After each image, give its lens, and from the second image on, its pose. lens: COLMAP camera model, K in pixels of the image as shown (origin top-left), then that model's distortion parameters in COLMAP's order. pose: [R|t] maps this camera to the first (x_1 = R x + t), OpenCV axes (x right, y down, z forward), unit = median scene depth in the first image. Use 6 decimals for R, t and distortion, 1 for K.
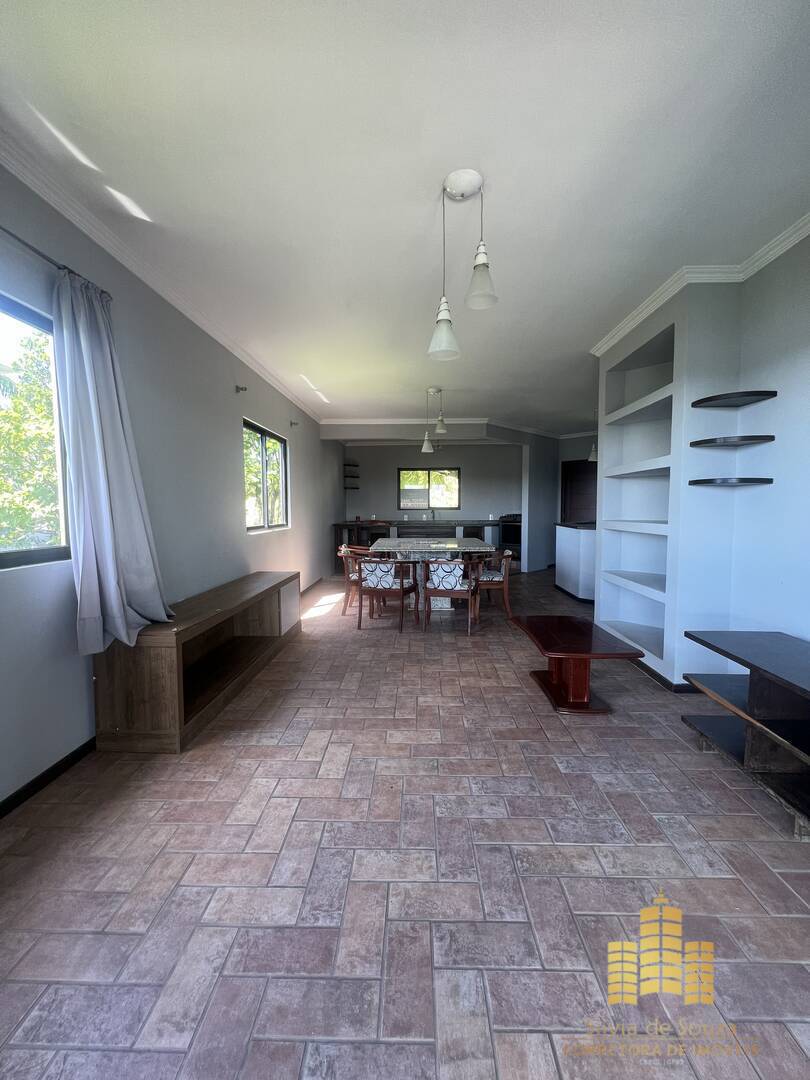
lens RADIAL K [[436.4, 0, 407.0], [0, 436.4, 540.8], [0, 0, 1]] dist [-0.001770, 0.001474]
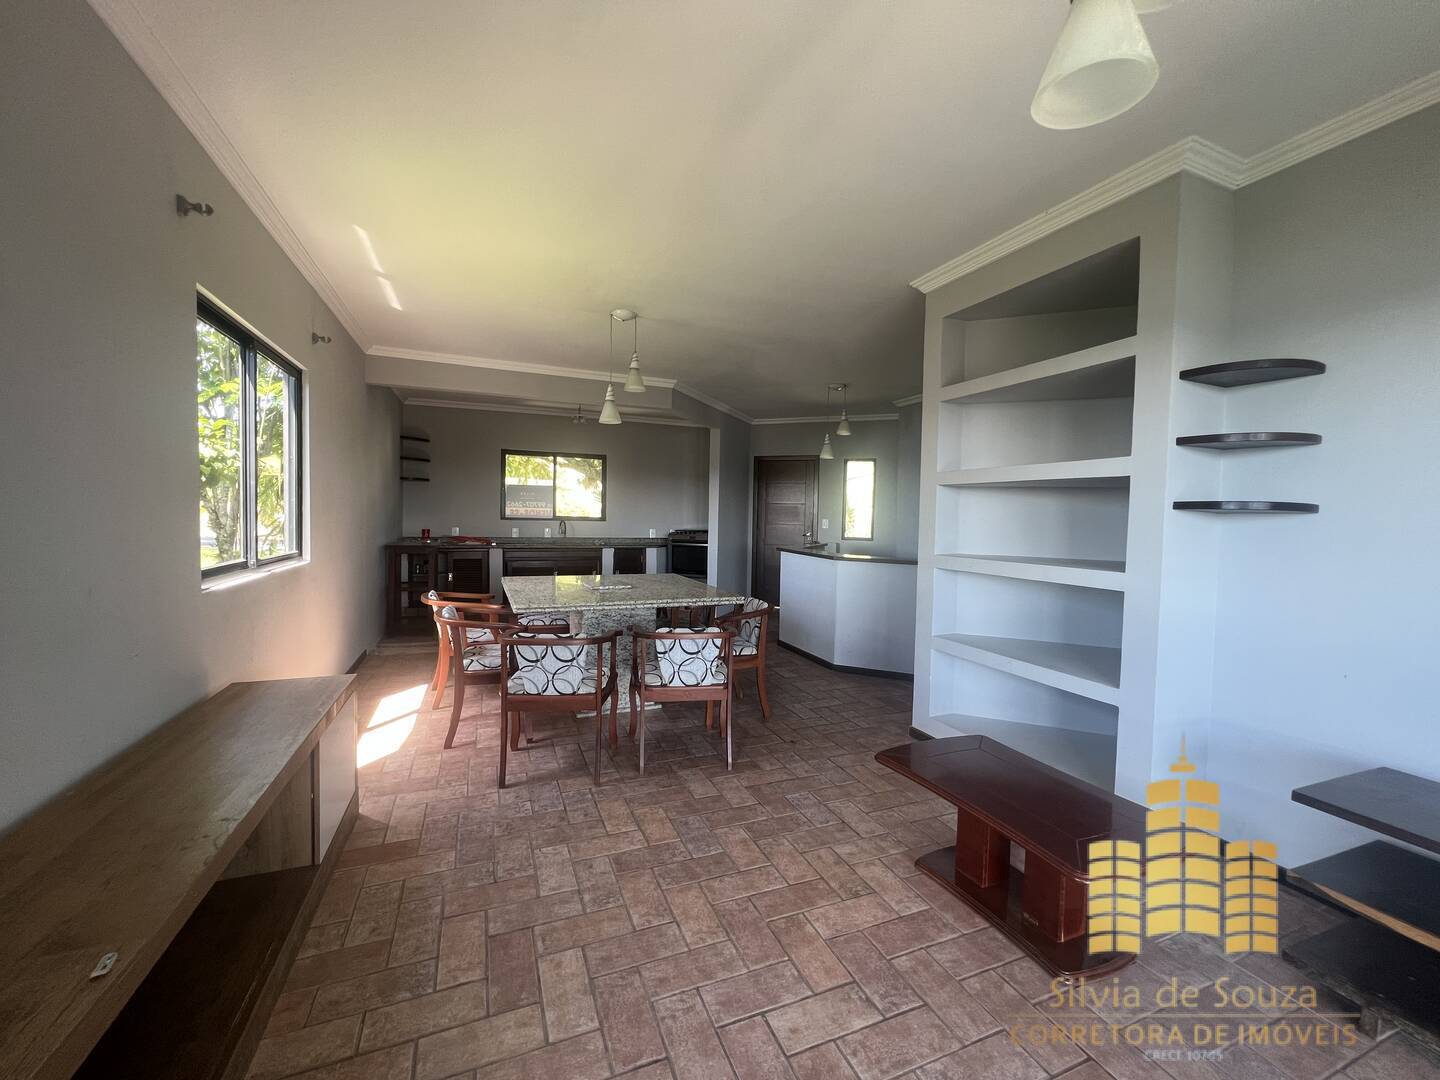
lens RADIAL K [[582.3, 0, 716.4], [0, 582.3, 537.7], [0, 0, 1]] dist [0.004359, 0.000734]
pose [[0.915315, 0.006501, 0.402687, -0.156803], [0.005974, 0.999541, -0.029713, -0.044564], [-0.402695, 0.029603, 0.914855, 0.339261]]
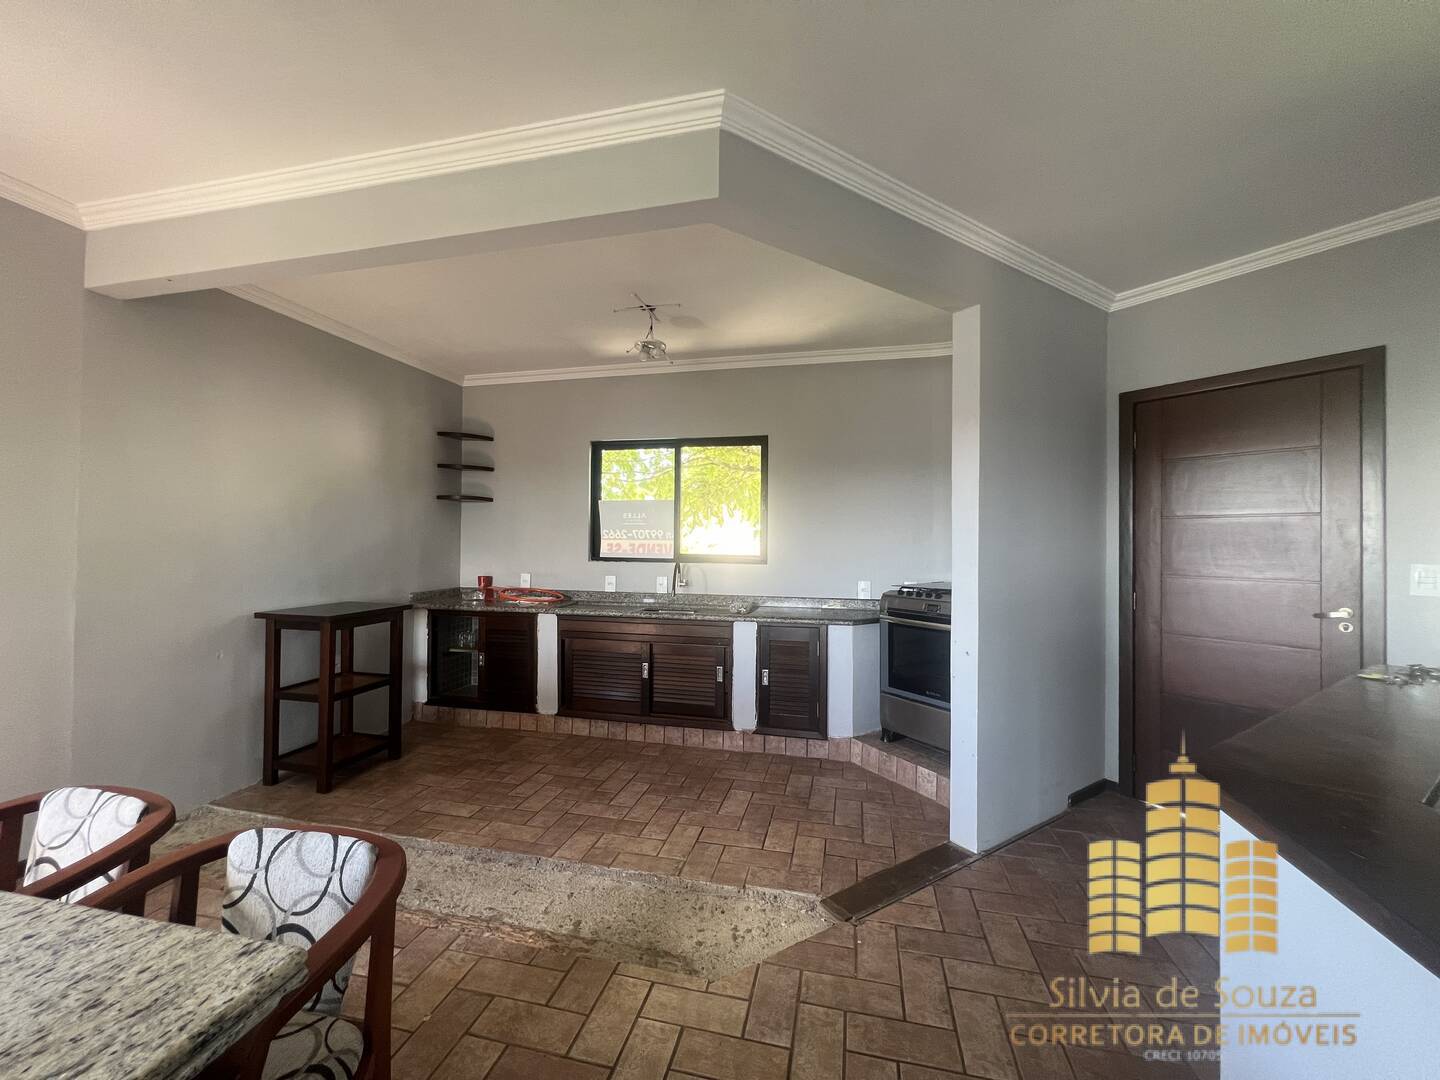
lens RADIAL K [[581.8, 0, 719.6], [0, 581.8, 531.0], [0, 0, 1]] dist [-0.001770, 0.001474]
pose [[0.977613, 0.008950, -0.210221, 0.388958], [-0.028698, 0.995430, -0.091082, -0.119993], [0.208445, 0.095076, 0.973402, 1.237330]]
